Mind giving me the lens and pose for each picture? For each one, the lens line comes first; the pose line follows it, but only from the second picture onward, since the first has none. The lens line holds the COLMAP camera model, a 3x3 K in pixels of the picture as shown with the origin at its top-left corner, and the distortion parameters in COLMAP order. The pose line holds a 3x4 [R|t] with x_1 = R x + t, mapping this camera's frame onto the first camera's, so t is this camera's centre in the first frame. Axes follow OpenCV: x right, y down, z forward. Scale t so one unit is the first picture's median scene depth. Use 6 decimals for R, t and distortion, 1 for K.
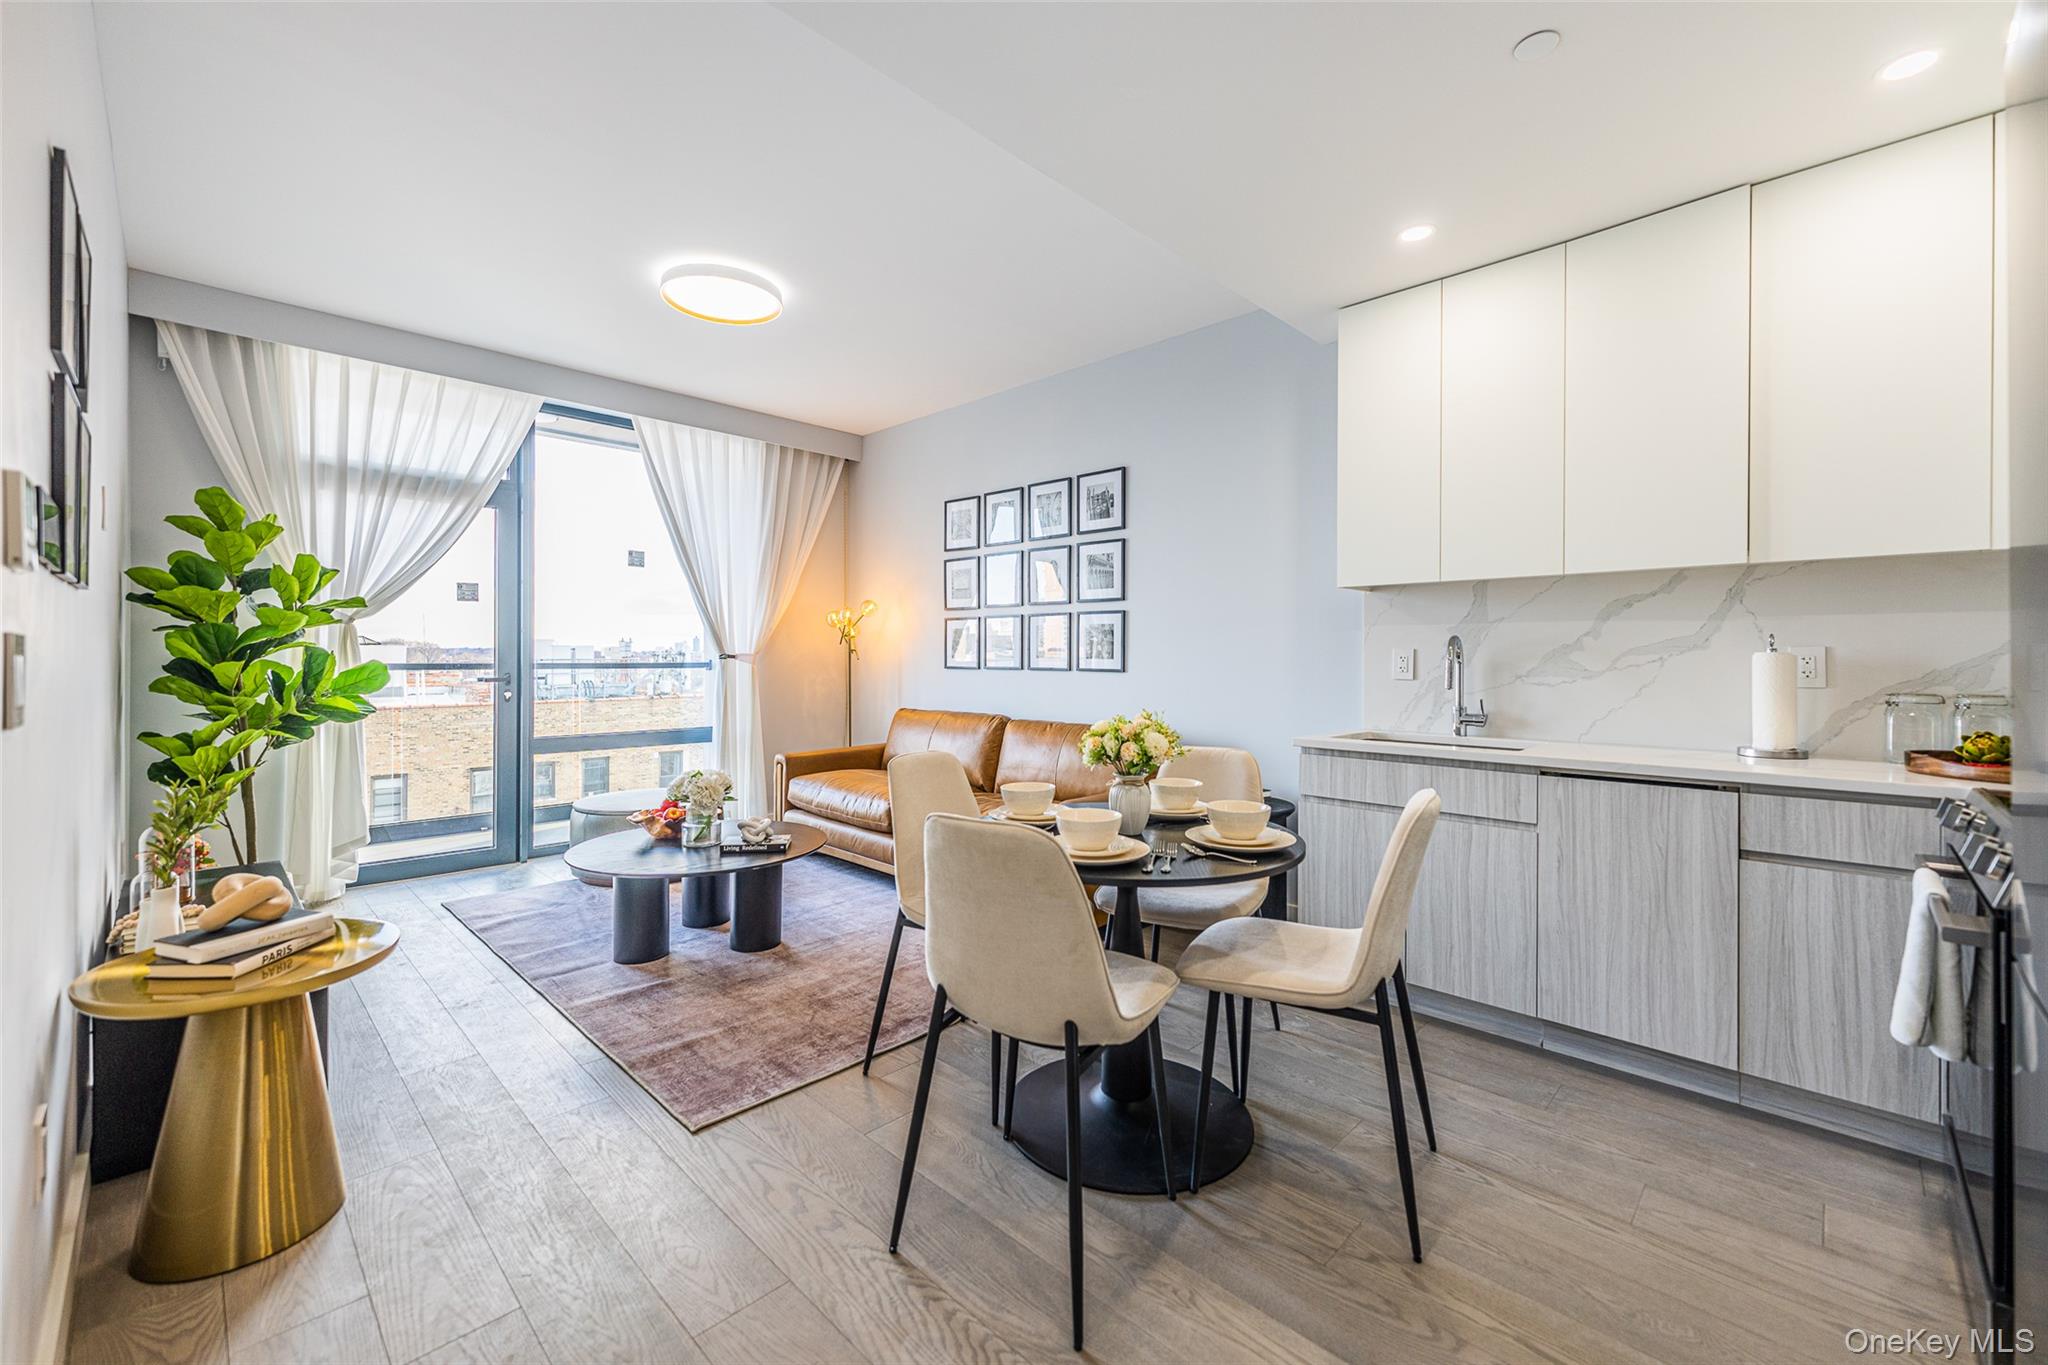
lens RADIAL K [[820.0, 0, 1023.1], [0, 820.0, 658.3], [0, 0, 1]] dist [0.006006, -0.002127]
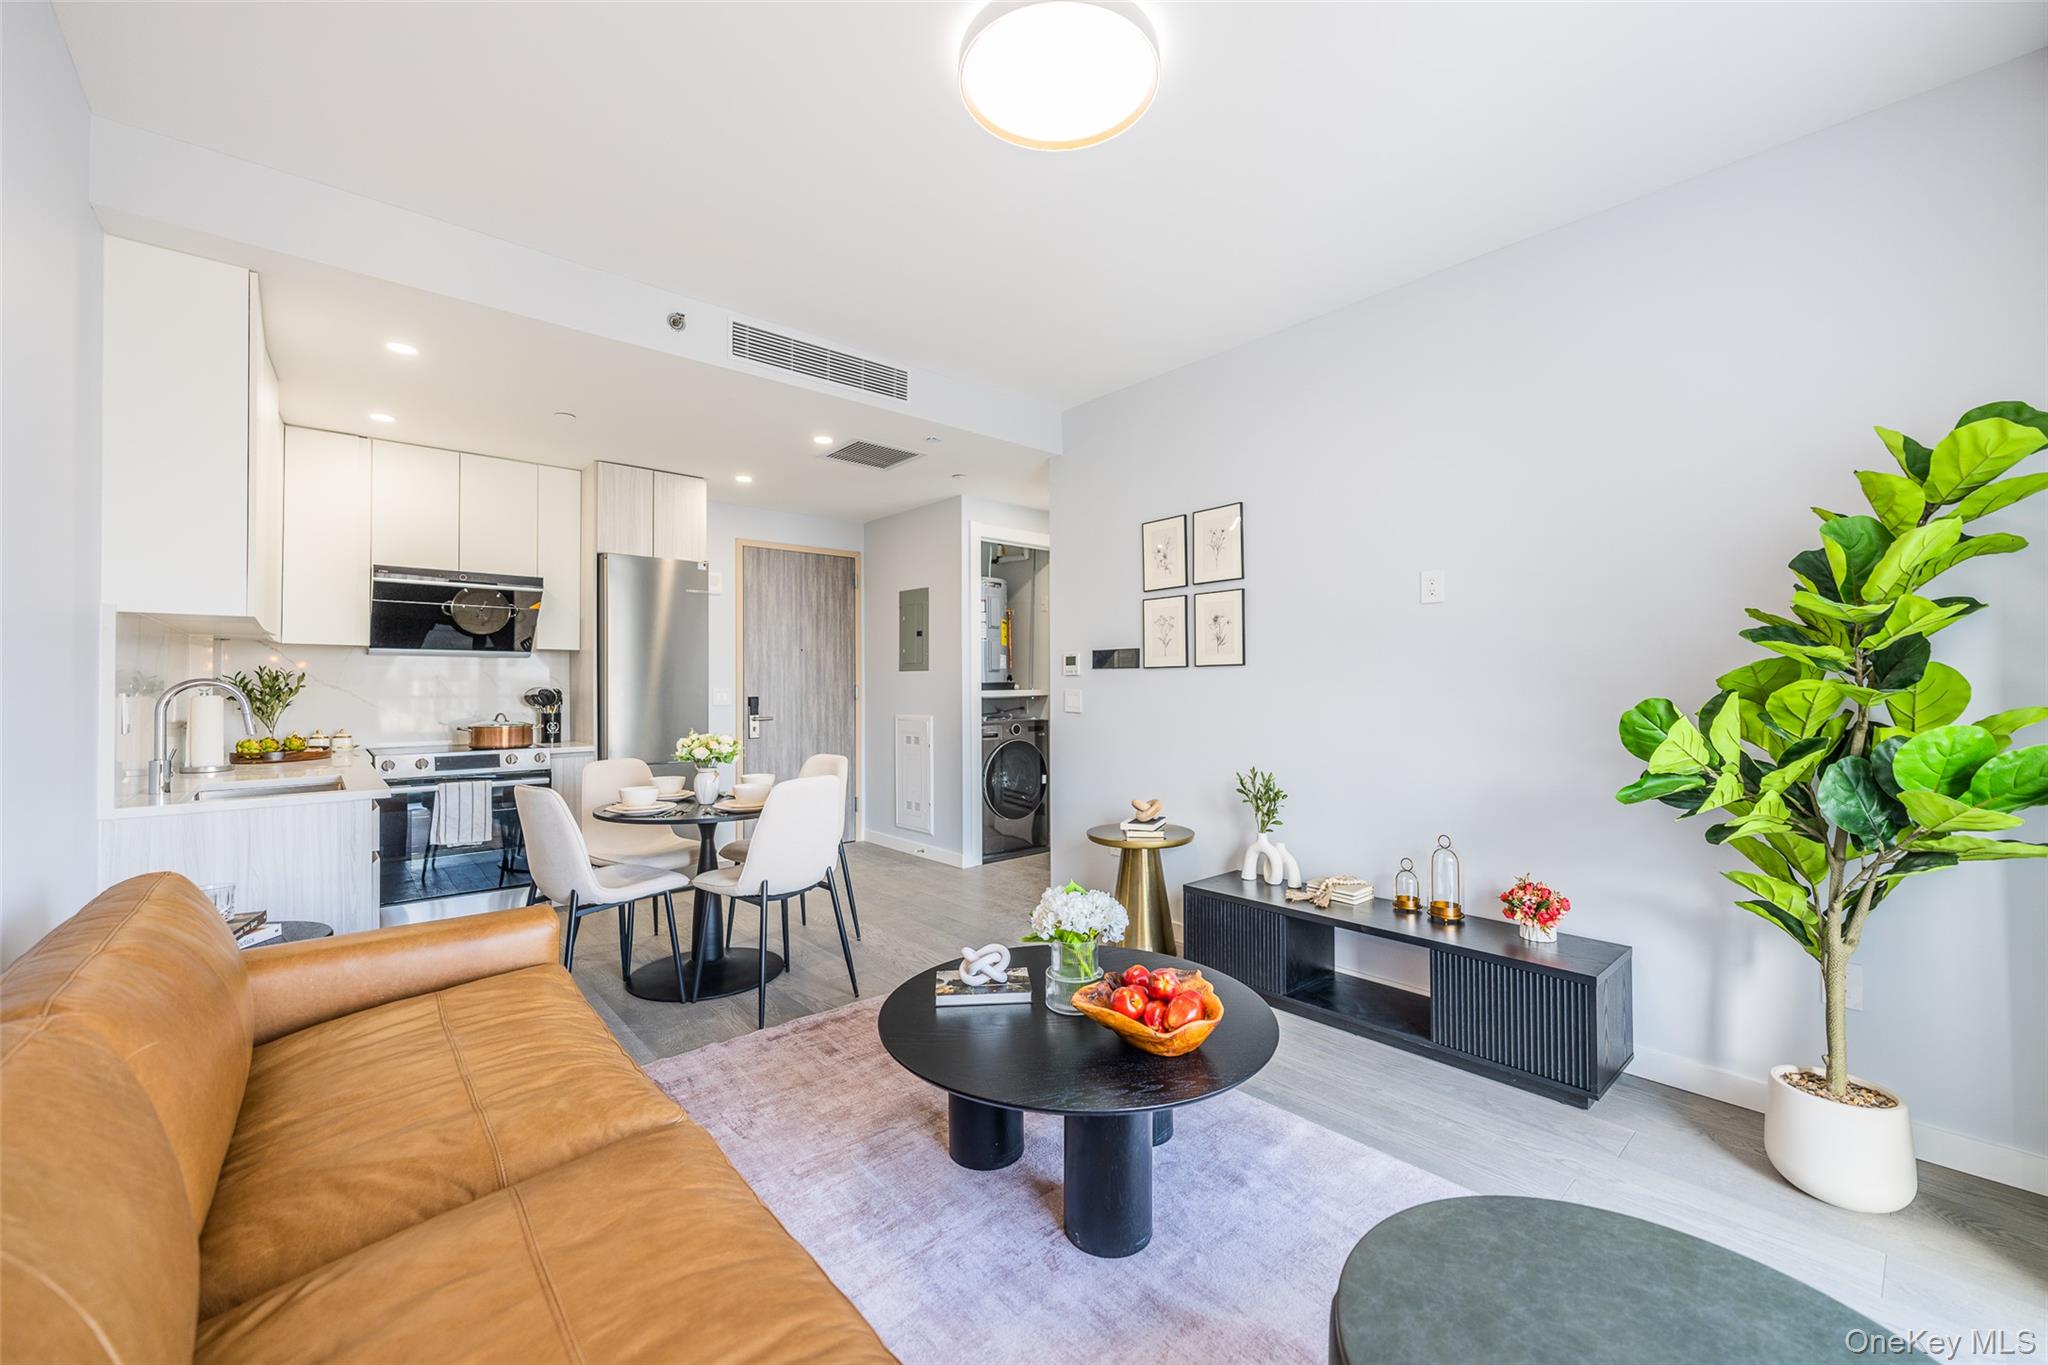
lens RADIAL K [[820.0, 0, 1008.9], [0, 820.0, 669.9], [0, 0, 1]] dist [0.006006, -0.002127]
pose [[-0.995765, 0.001261, 0.091925, -0.418509], [-0.000217, 0.999871, -0.016070, -0.020808], [-0.091933, -0.016022, -0.995636, 1.728882]]
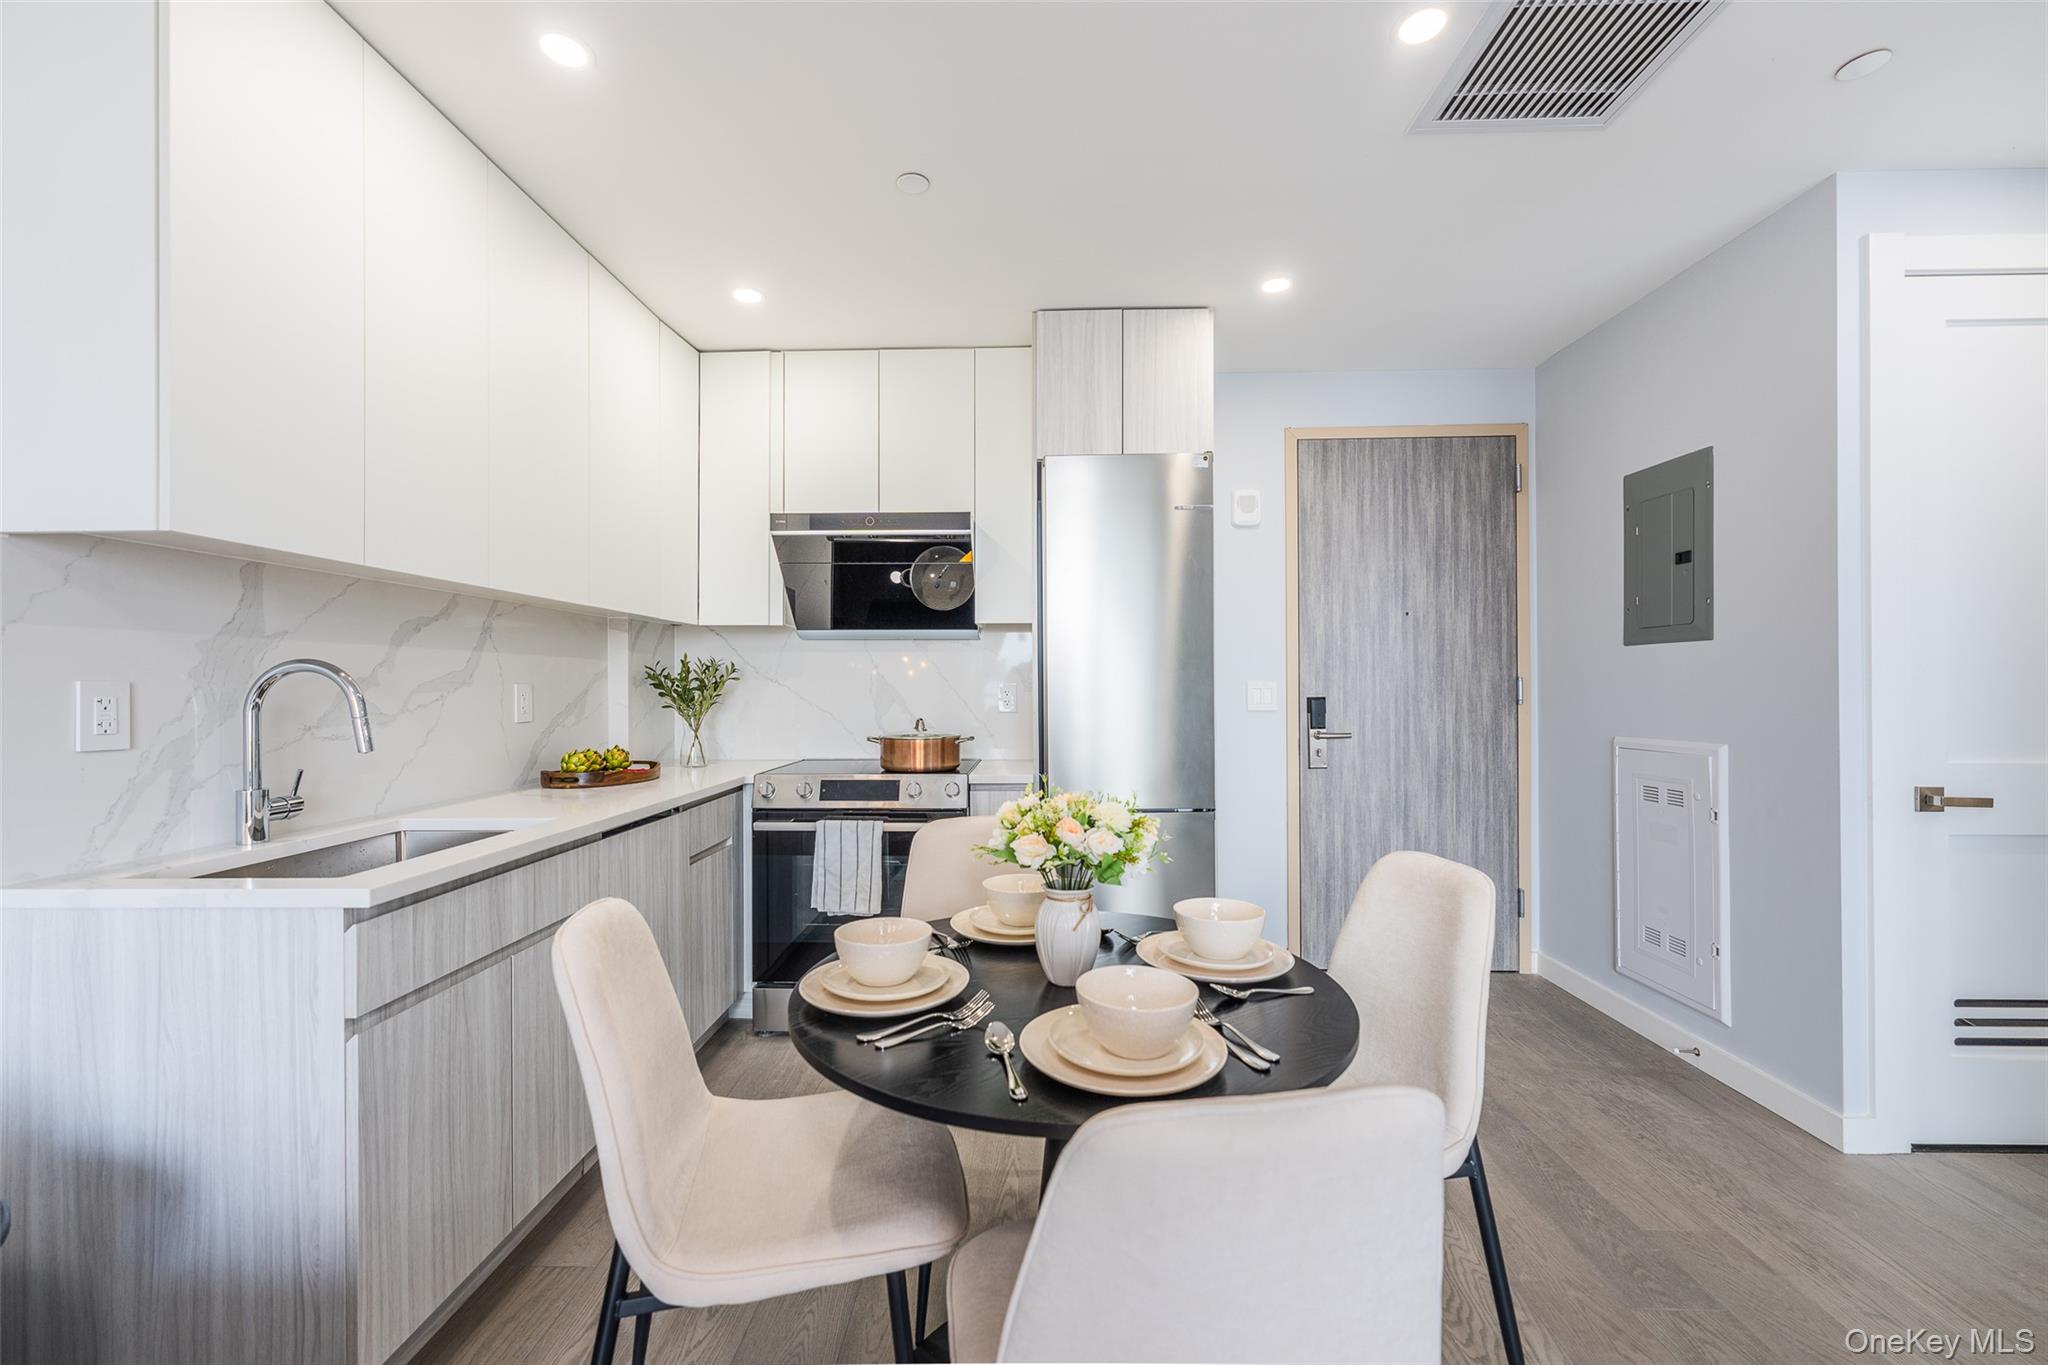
lens RADIAL K [[820.0, 0, 1015.2], [0, 820.0, 689.7], [0, 0, 1]] dist [0.006006, -0.002127]
pose [[-0.678381, -0.003137, 0.734703, -0.202590], [0.003261, 0.999968, 0.007280, -0.009067], [-0.734703, 0.007334, -0.678350, 0.972092]]
